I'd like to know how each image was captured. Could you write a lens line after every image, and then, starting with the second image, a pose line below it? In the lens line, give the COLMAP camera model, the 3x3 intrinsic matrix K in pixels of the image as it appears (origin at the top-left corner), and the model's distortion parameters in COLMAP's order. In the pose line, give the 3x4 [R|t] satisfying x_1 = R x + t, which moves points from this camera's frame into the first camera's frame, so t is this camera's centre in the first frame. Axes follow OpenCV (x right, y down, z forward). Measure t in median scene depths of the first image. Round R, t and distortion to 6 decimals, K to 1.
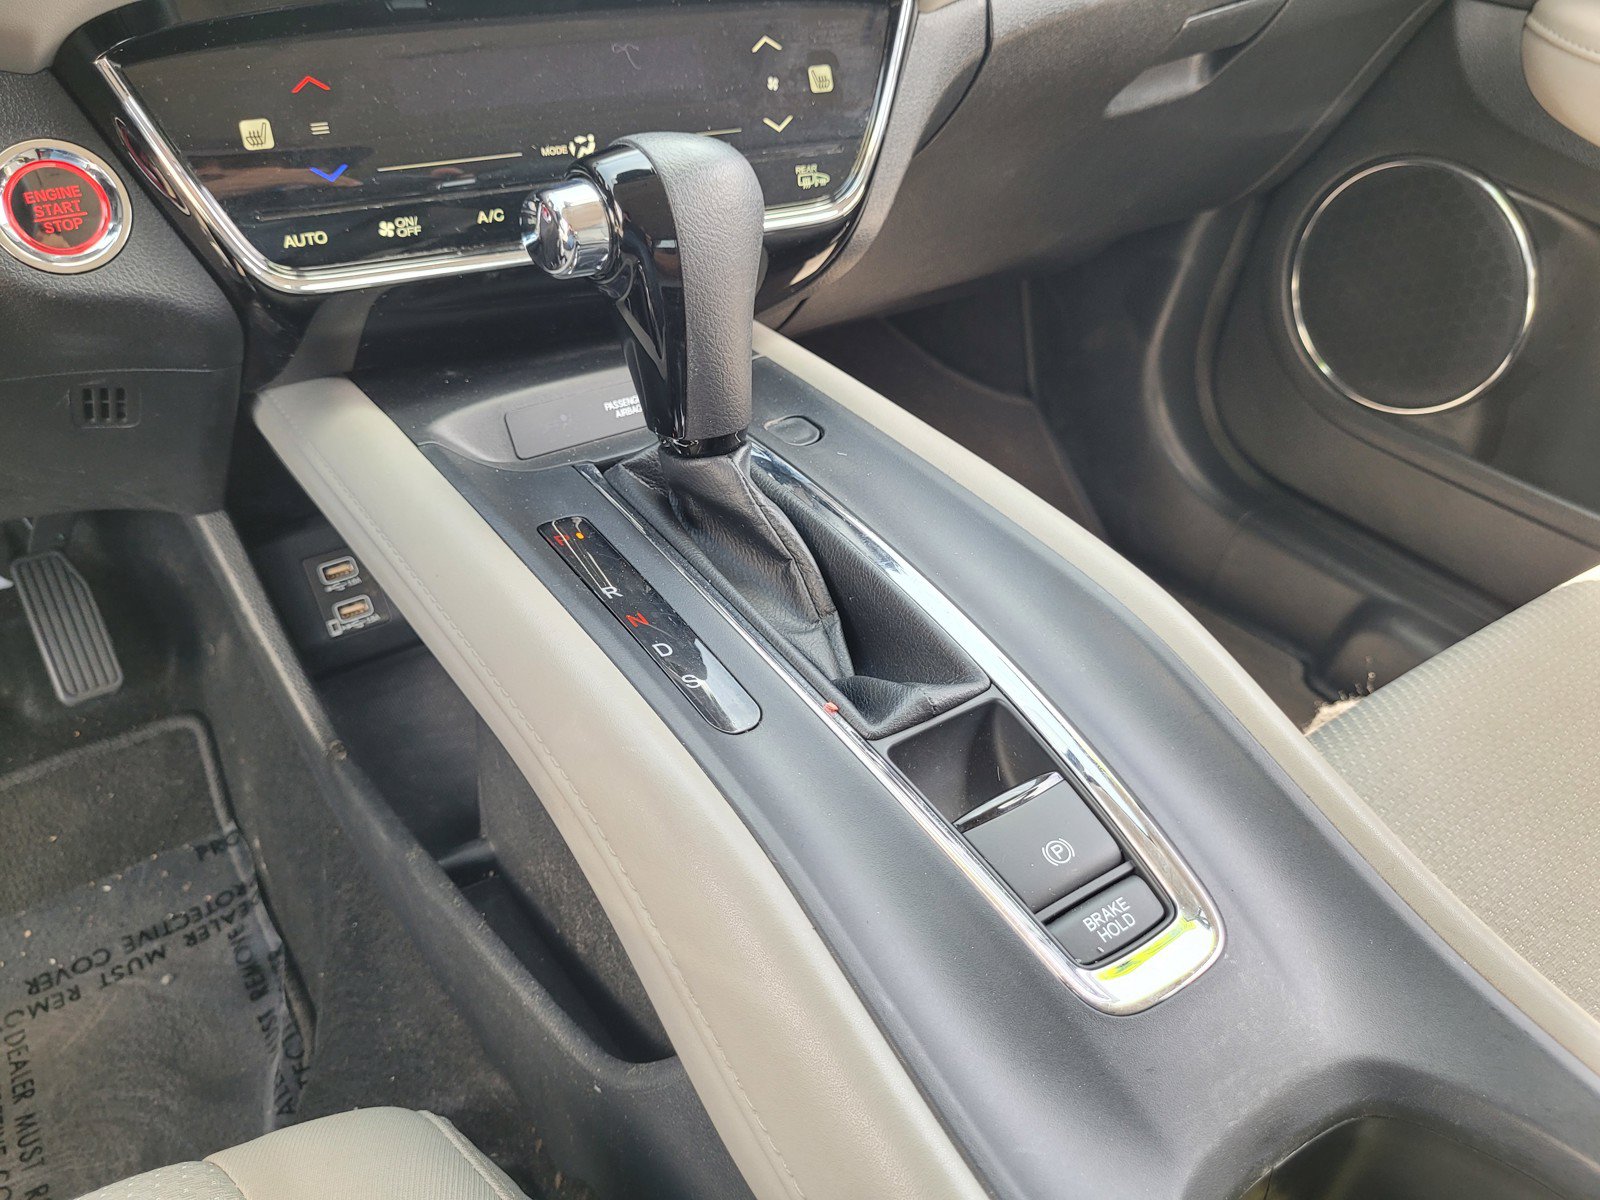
lens RADIAL K [[1242.4, 0, 802.9], [0, 1242.4, 606.3], [0, 0, 1]] dist [0.015099, -0.014036]
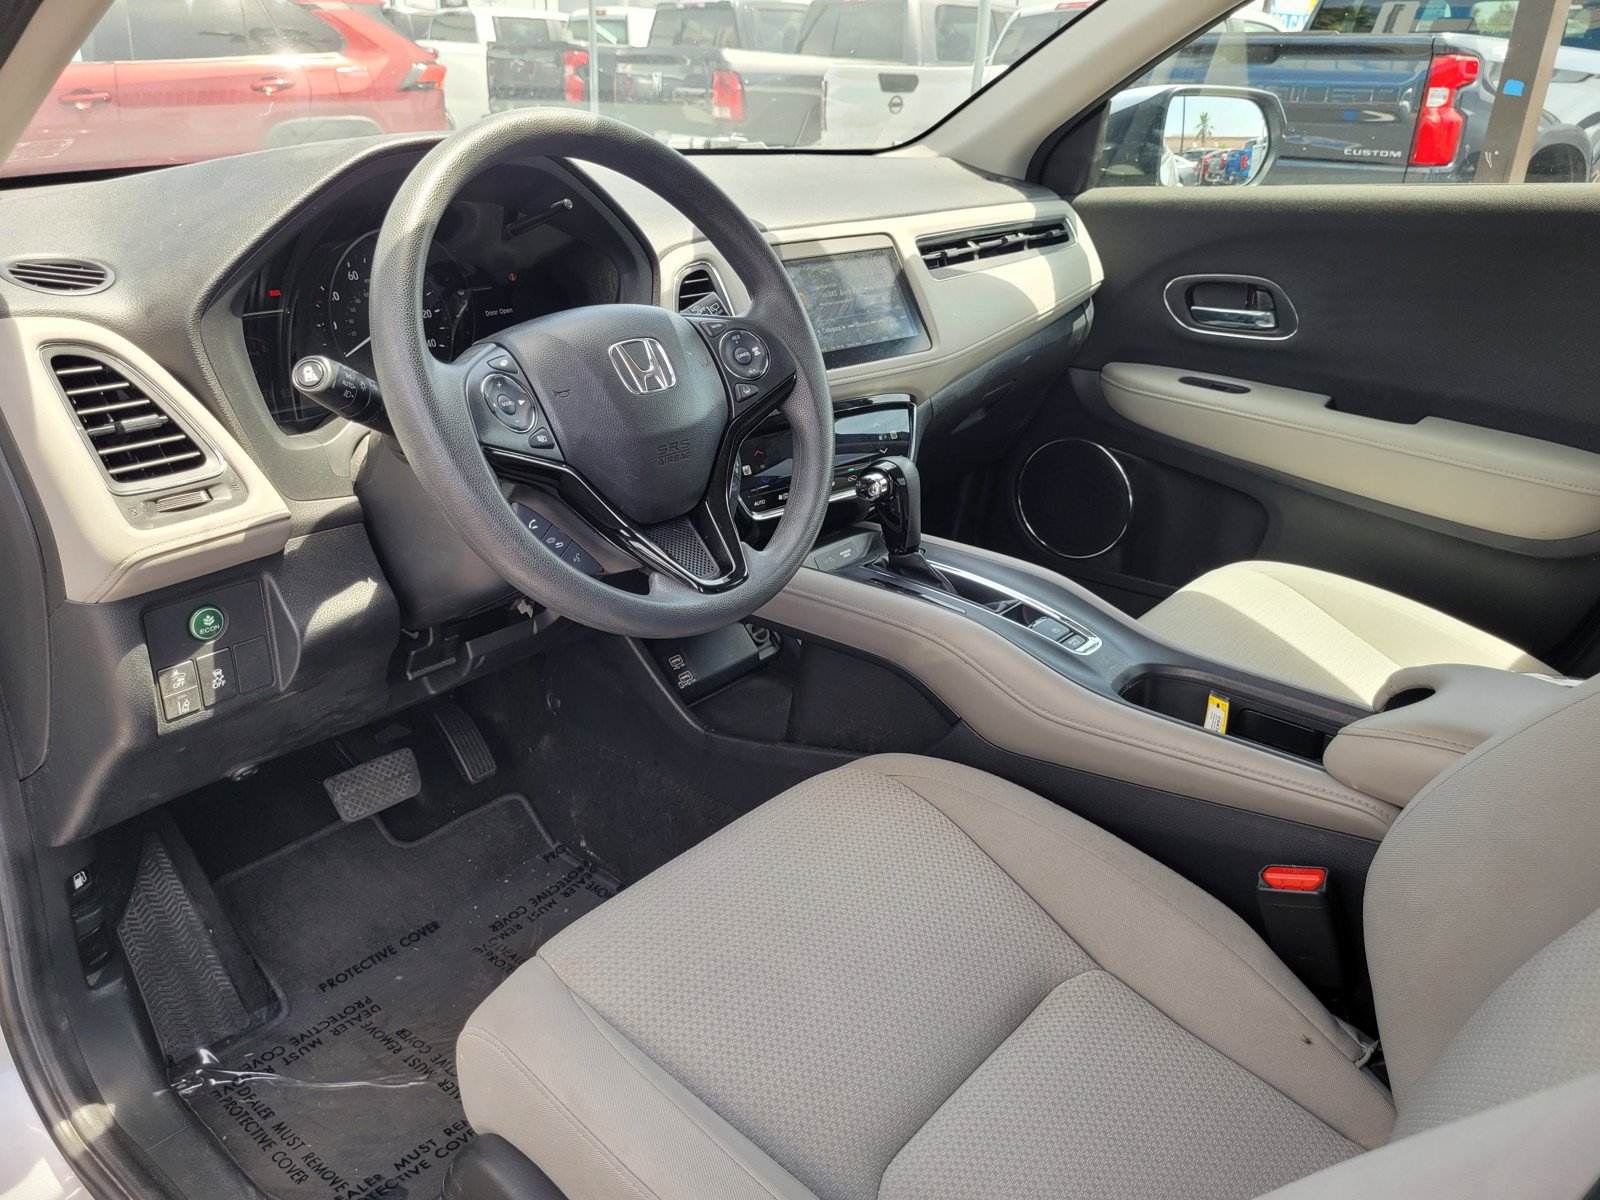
lens RADIAL K [[1242.4, 0, 792.4], [0, 1242.4, 595.0], [0, 0, 1]] dist [0.015099, -0.014036]
pose [[0.959267, -0.124278, 0.253696, -0.995747], [0.181120, 0.959740, -0.214697, 0.510499], [-0.216800, 0.251901, 0.943156, -1.581206]]
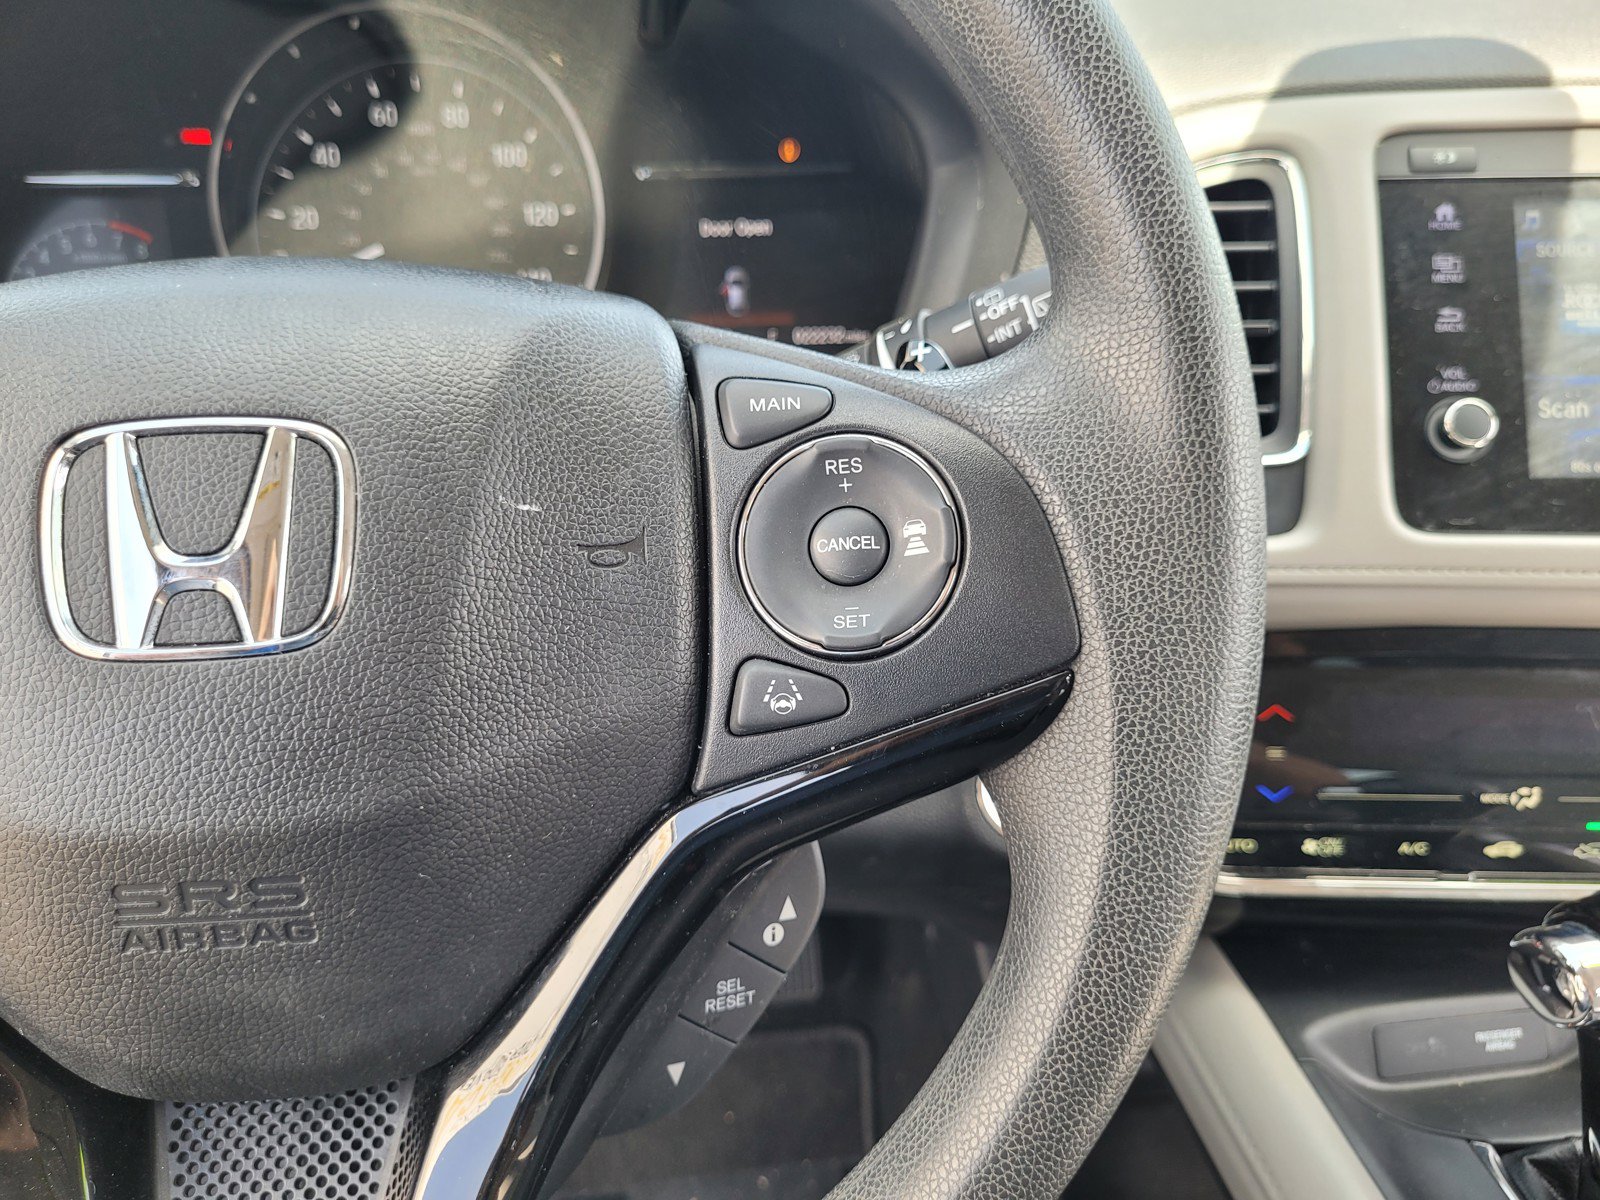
lens RADIAL K [[1242.4, 0, 796.8], [0, 1242.4, 600.8], [0, 0, 1]] dist [0.015099, -0.014036]
pose [[0.892971, 0.178586, -0.413171, -0.301738], [-0.245127, 0.962809, -0.113627, -0.257320], [0.377512, 0.202745, 0.903537, -0.138189]]
